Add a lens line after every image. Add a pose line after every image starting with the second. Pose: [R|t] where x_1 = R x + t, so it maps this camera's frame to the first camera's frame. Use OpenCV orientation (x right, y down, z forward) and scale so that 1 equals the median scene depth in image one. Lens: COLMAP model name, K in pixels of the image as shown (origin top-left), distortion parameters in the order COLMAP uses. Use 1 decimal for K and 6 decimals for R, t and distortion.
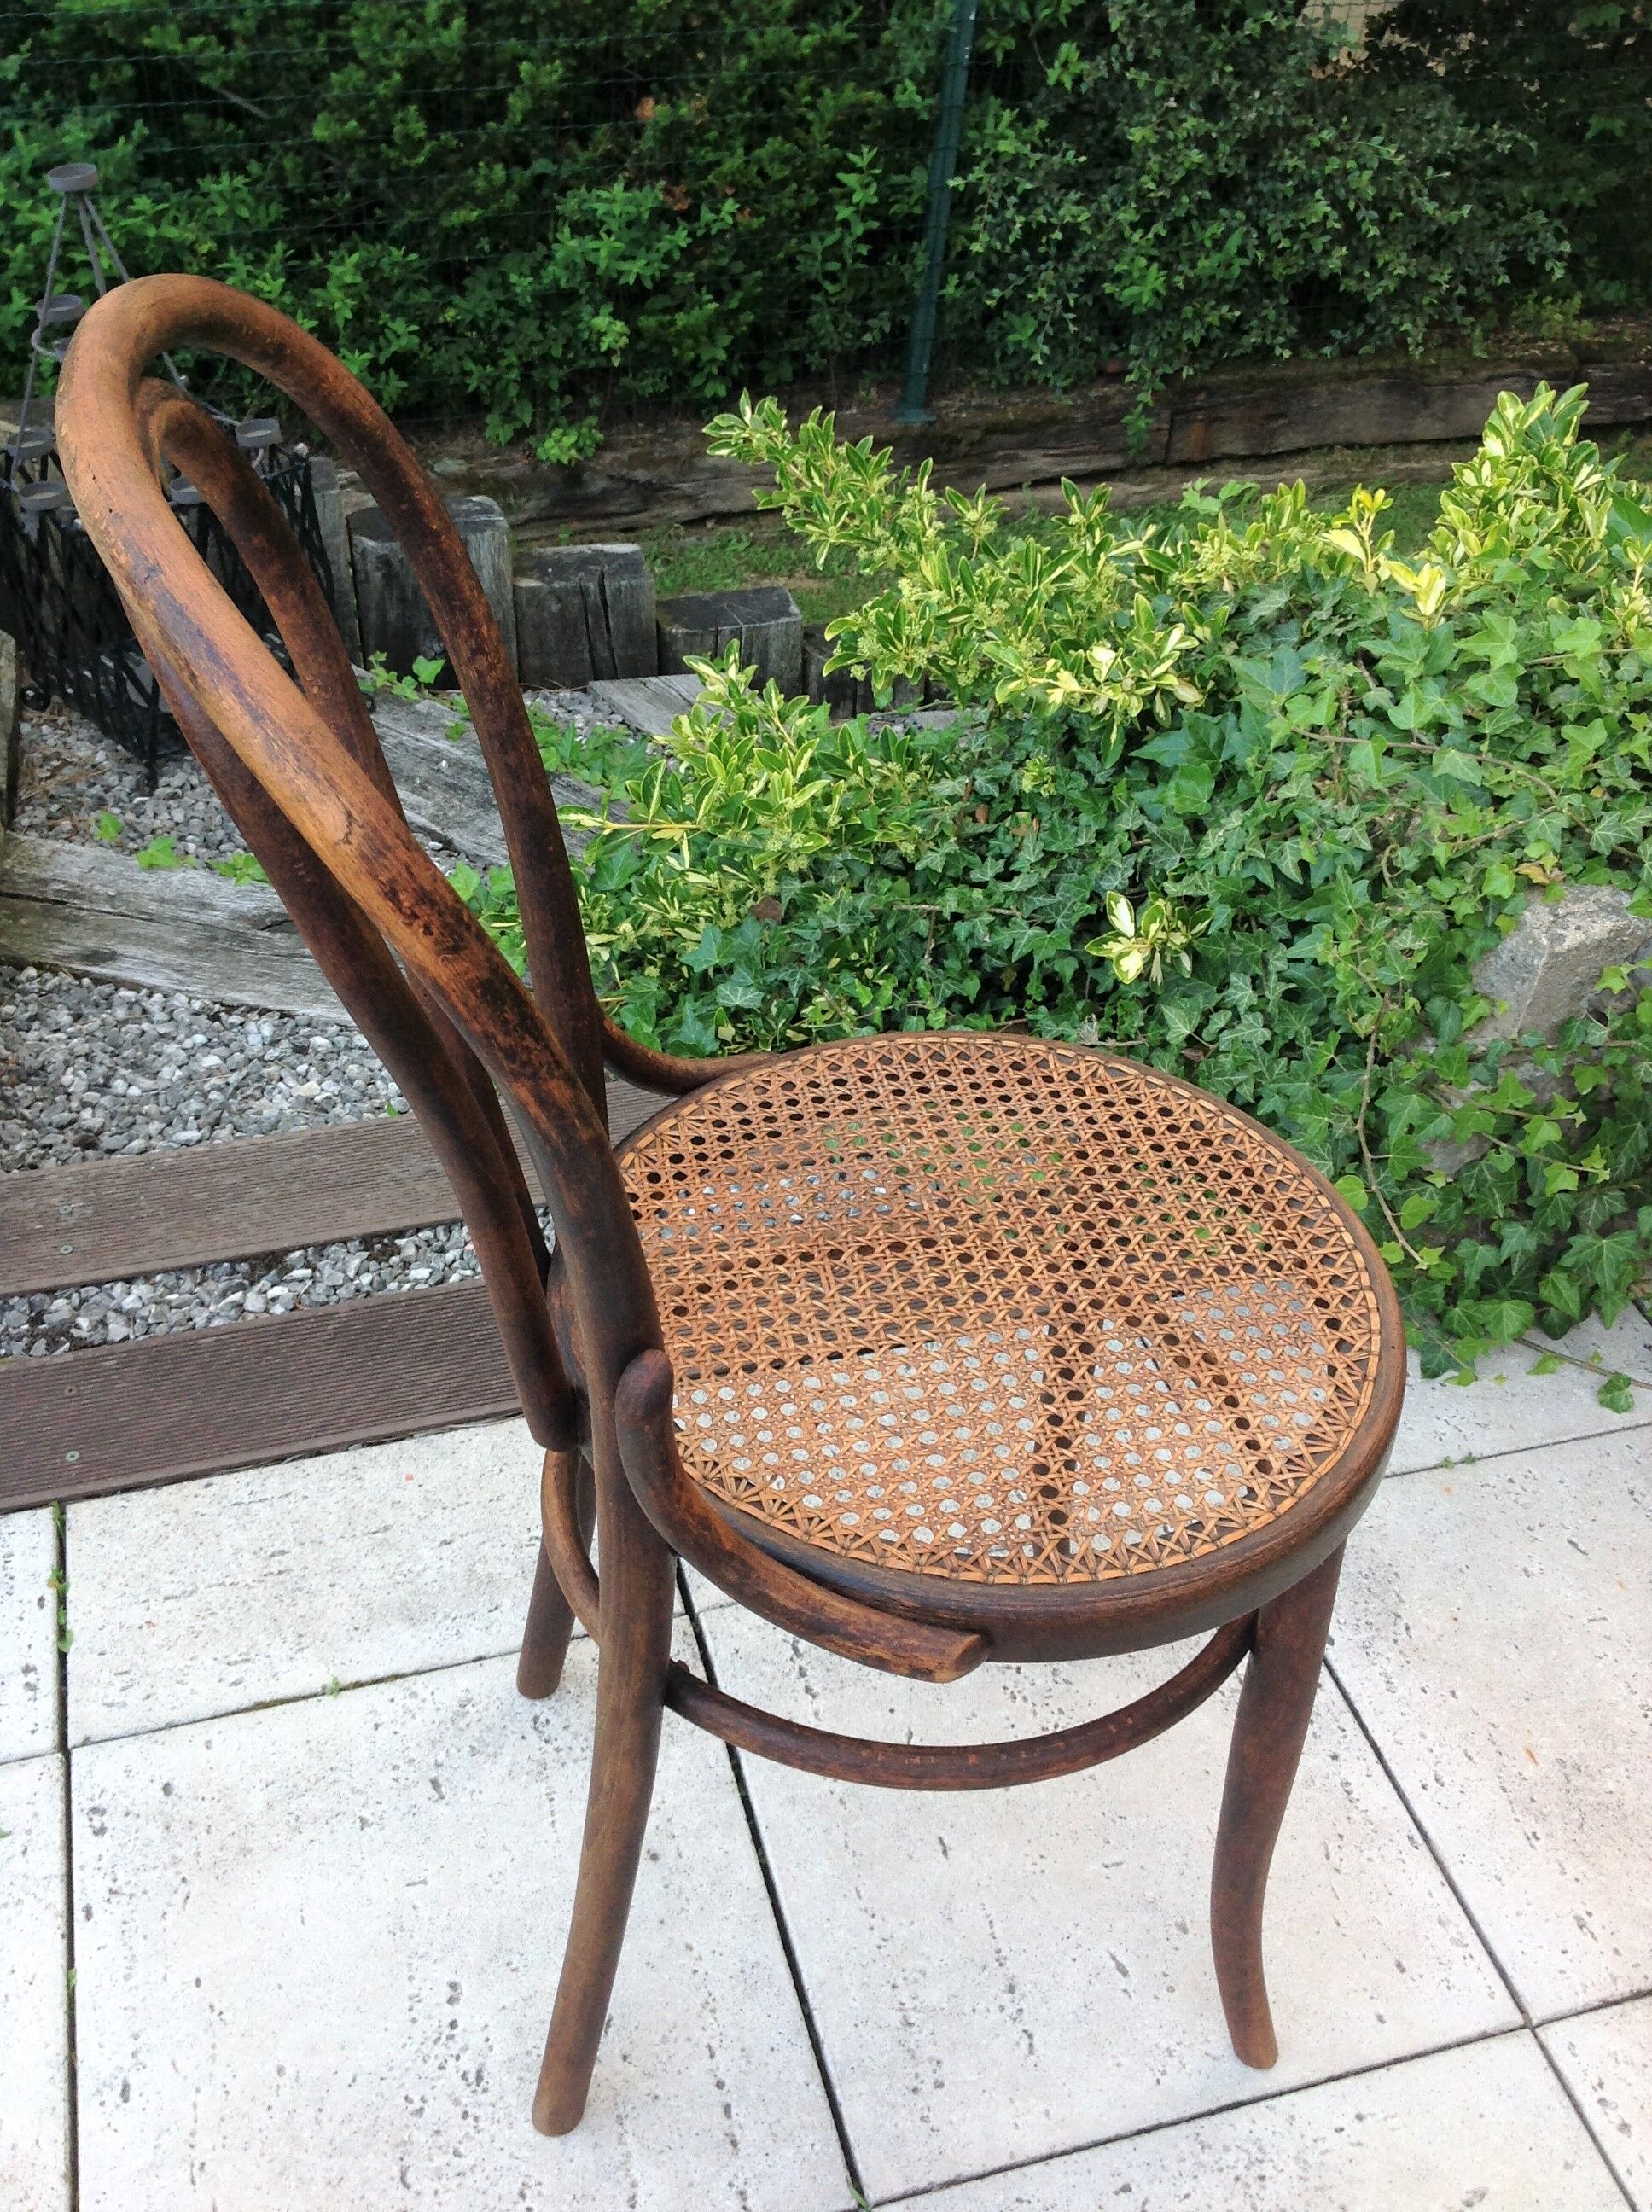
lens RADIAL K [[2089.5, 0, 832.5], [0, 2089.5, 1106.3], [0, 0, 1]] dist [0.139517, -0.328460]
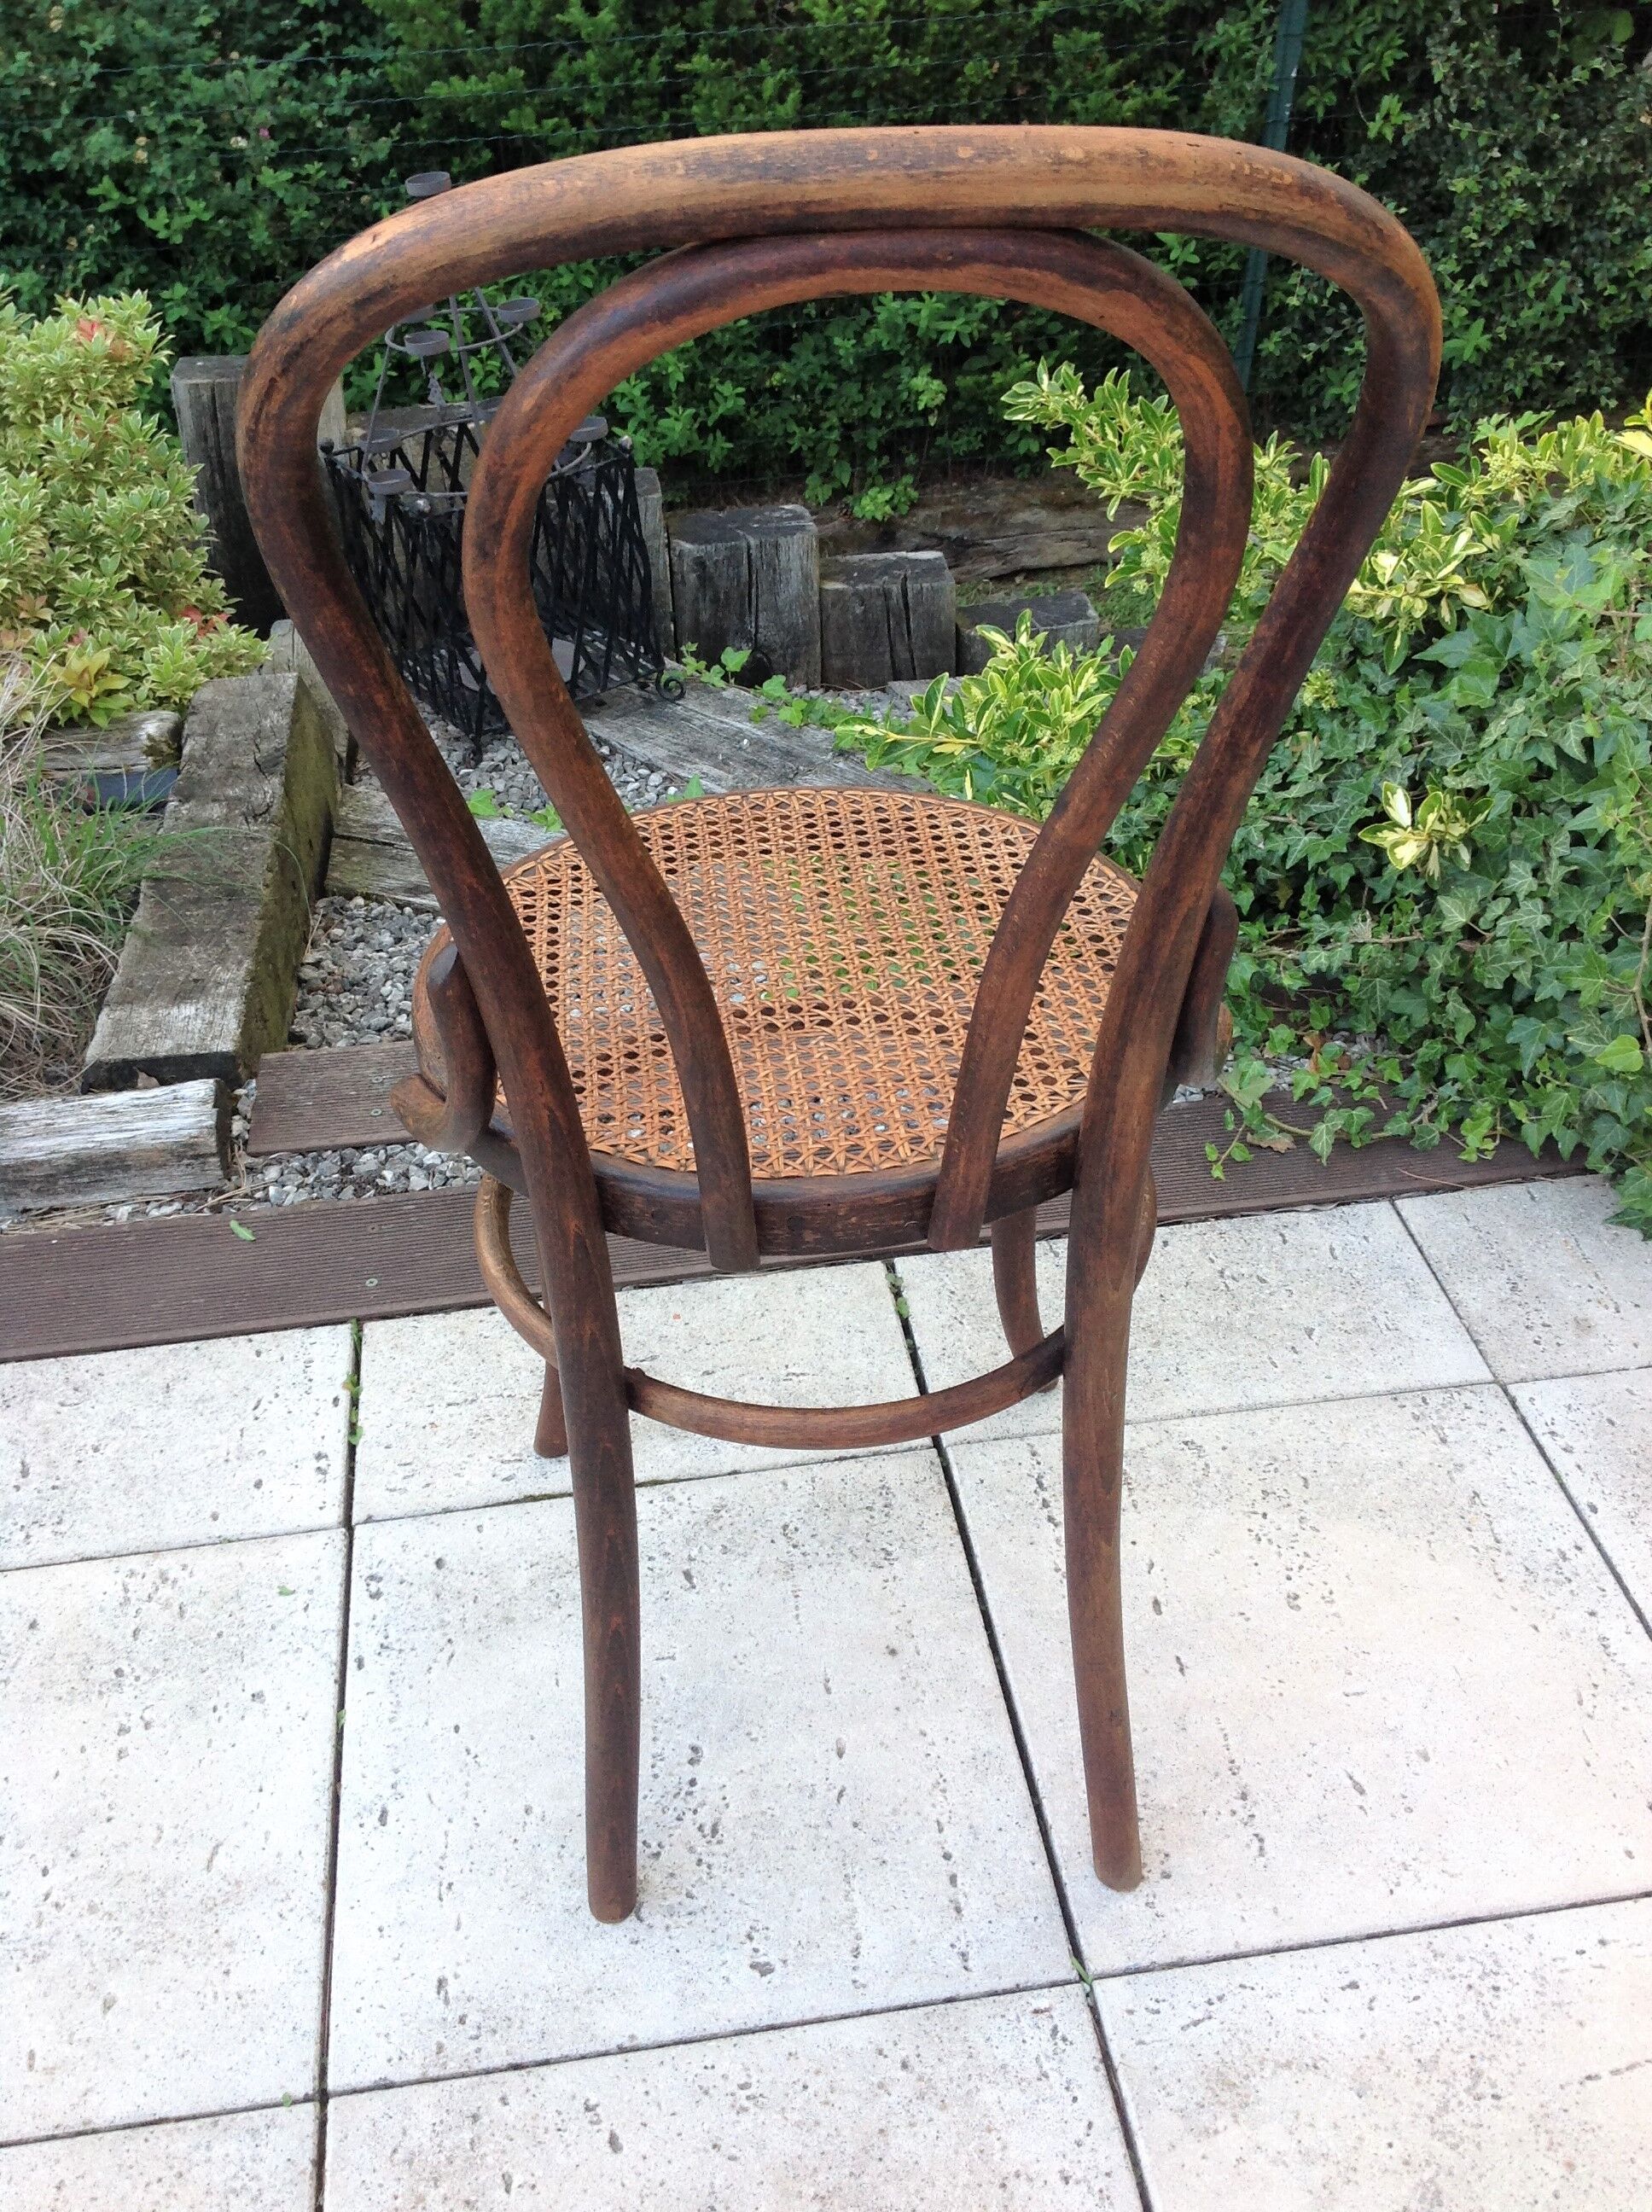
lens RADIAL K [[2089.5, 0, 832.5], [0, 2089.5, 1106.3], [0, 0, 1]] dist [0.139517, -0.328460]
pose [[0.989323, 0.028768, -0.142873, 0.018116], [-0.036267, 0.998082, -0.050162, 0.103893], [0.141156, 0.054808, 0.988469, -0.019747]]
